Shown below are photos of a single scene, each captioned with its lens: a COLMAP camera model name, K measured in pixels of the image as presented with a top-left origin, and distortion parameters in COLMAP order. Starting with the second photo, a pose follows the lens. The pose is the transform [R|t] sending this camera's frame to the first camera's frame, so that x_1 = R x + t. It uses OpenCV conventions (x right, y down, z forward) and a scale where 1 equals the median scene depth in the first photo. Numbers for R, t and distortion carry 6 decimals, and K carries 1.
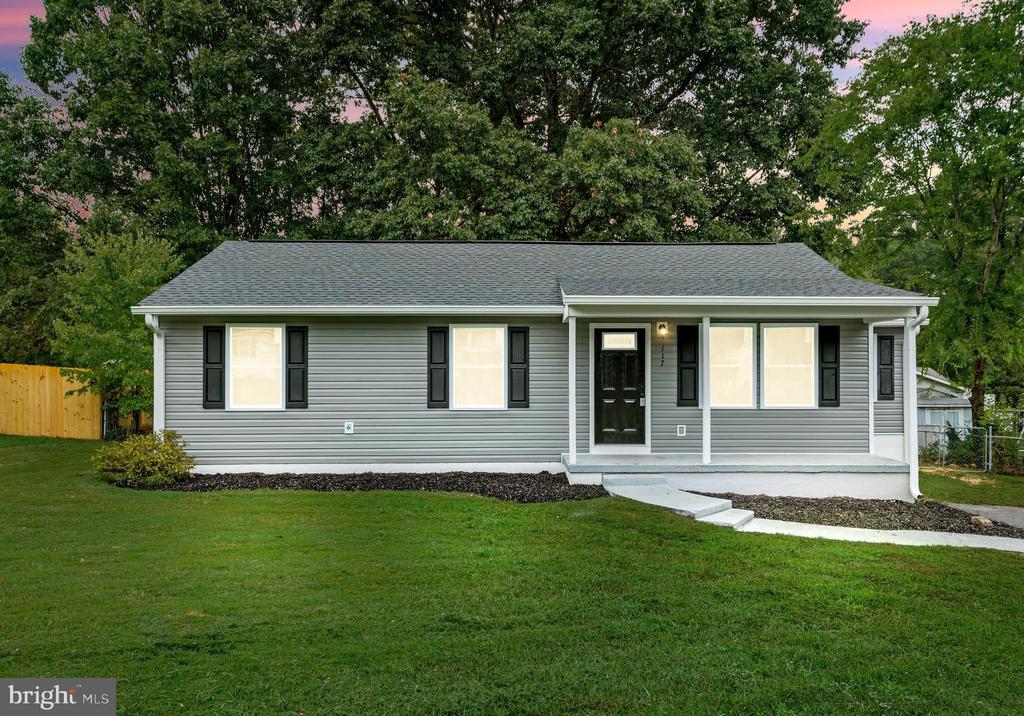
lens RADIAL K [[750.1, 0, 512.0], [0, 750.1, 358.0], [0, 0, 1]] dist [0.005326, 0.000576]
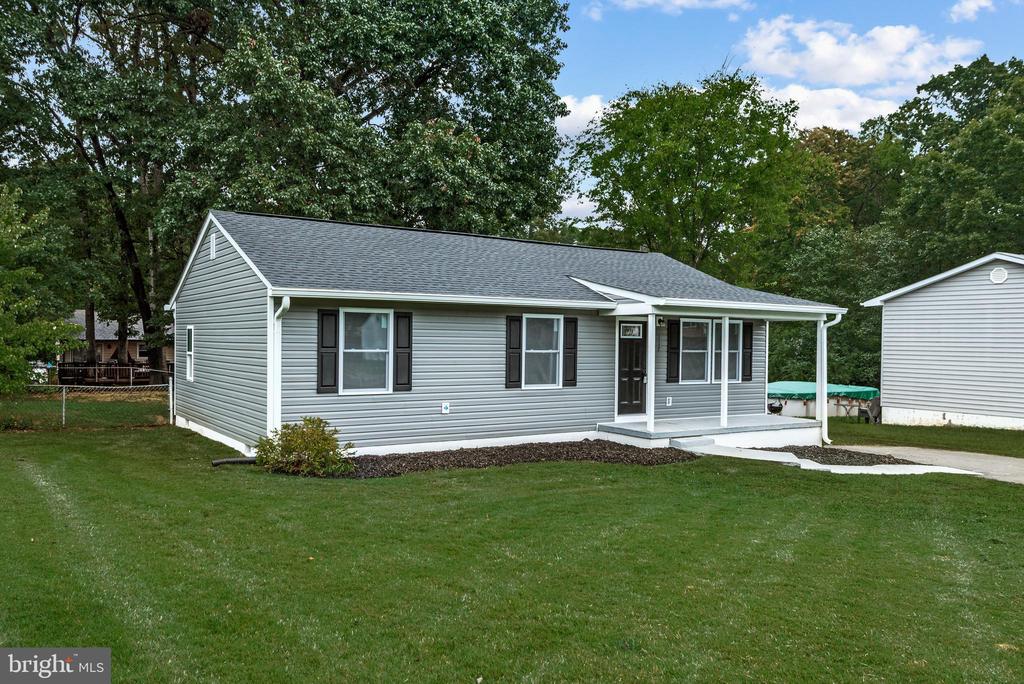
lens RADIAL K [[781.8, 0, 543.8], [0, 781.8, 336.9], [0, 0, 1]] dist [0.178739, 0.000089]
pose [[0.837676, 0.013802, 0.545993, -0.705629], [-0.010487, 0.999903, -0.009186, 0.000282], [-0.546067, 0.001969, 0.837739, -0.016087]]
